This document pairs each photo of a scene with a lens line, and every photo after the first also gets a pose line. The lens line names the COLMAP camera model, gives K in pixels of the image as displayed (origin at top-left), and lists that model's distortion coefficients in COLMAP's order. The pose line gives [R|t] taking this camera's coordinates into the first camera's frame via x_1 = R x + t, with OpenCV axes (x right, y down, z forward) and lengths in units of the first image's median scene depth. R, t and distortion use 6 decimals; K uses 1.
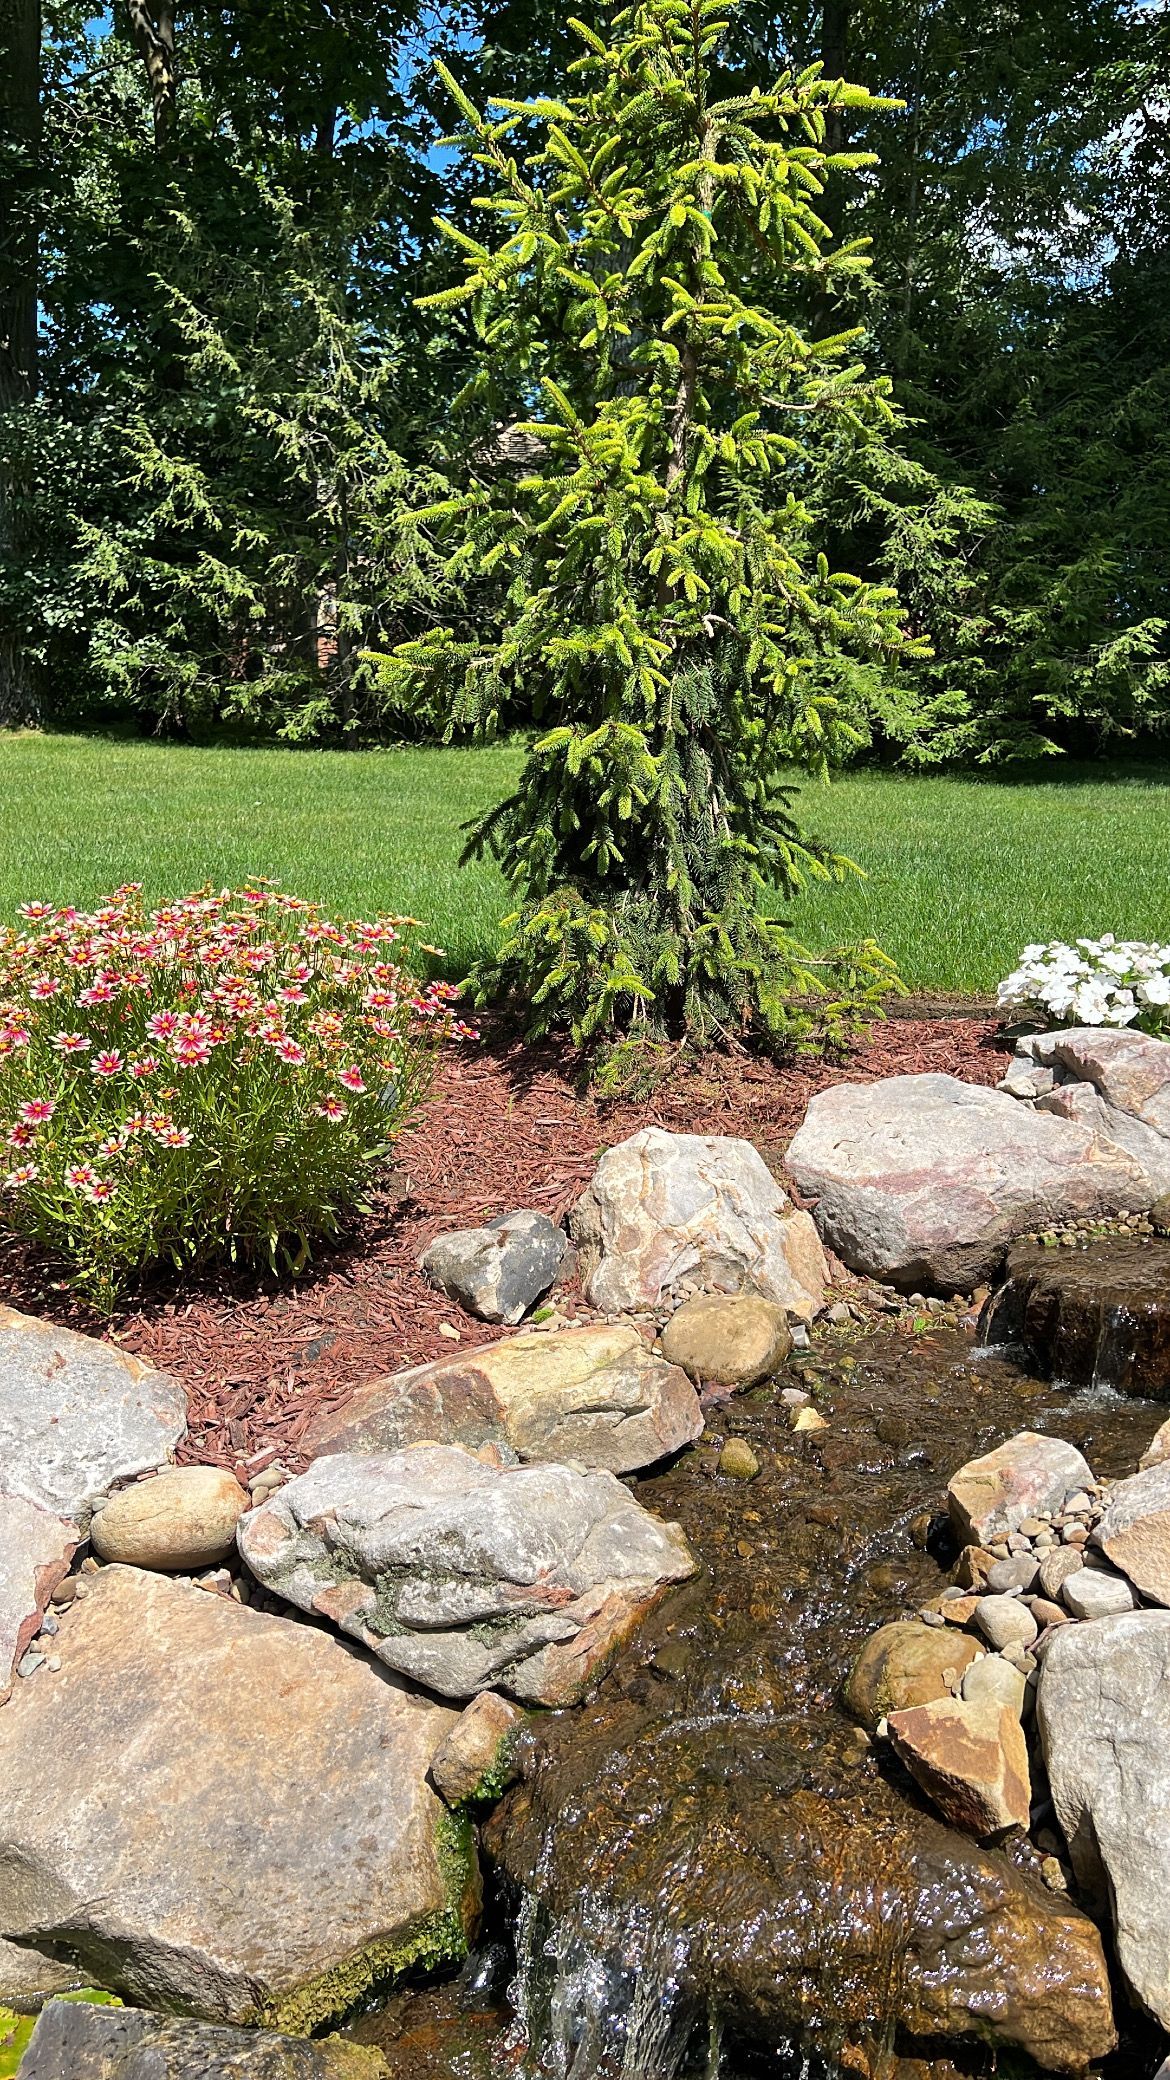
lens RADIAL K [[1718.5, 0, 586.6], [0, 1718.5, 1026.1], [0, 0, 1]] dist [0.025062, -0.004133]
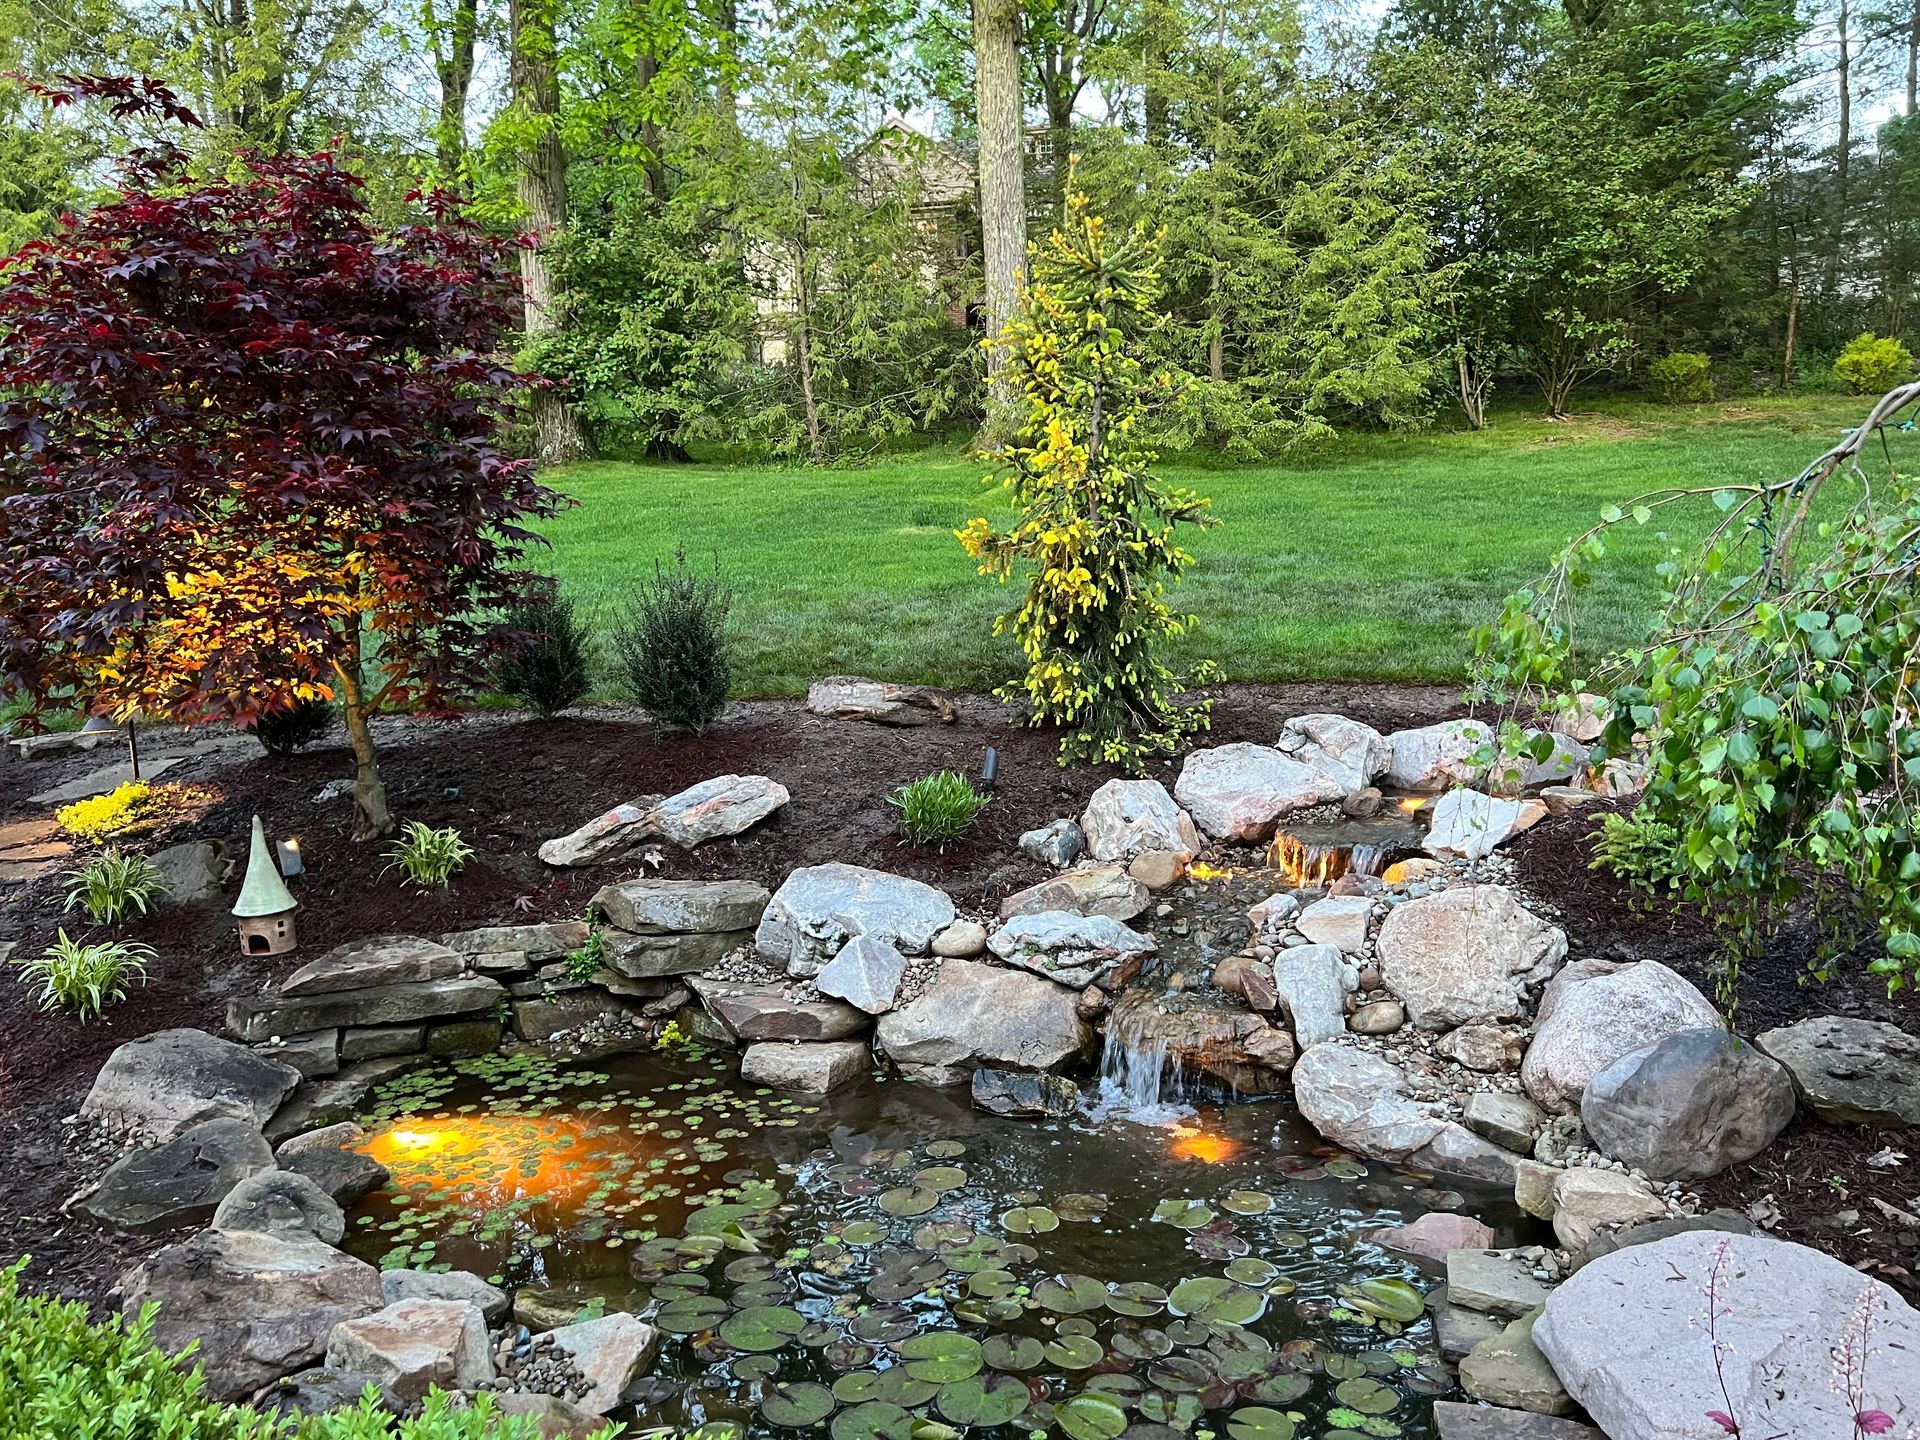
lens RADIAL K [[1461.9, 0, 962.3], [0, 1461.9, 724.6], [0, 0, 1]] dist [0.063913, -0.075162]
pose [[0.999096, -0.042038, -0.006290, -0.218623], [0.042342, 0.997276, 0.060396, -0.201866], [0.003734, -0.060607, 0.998155, -1.338016]]
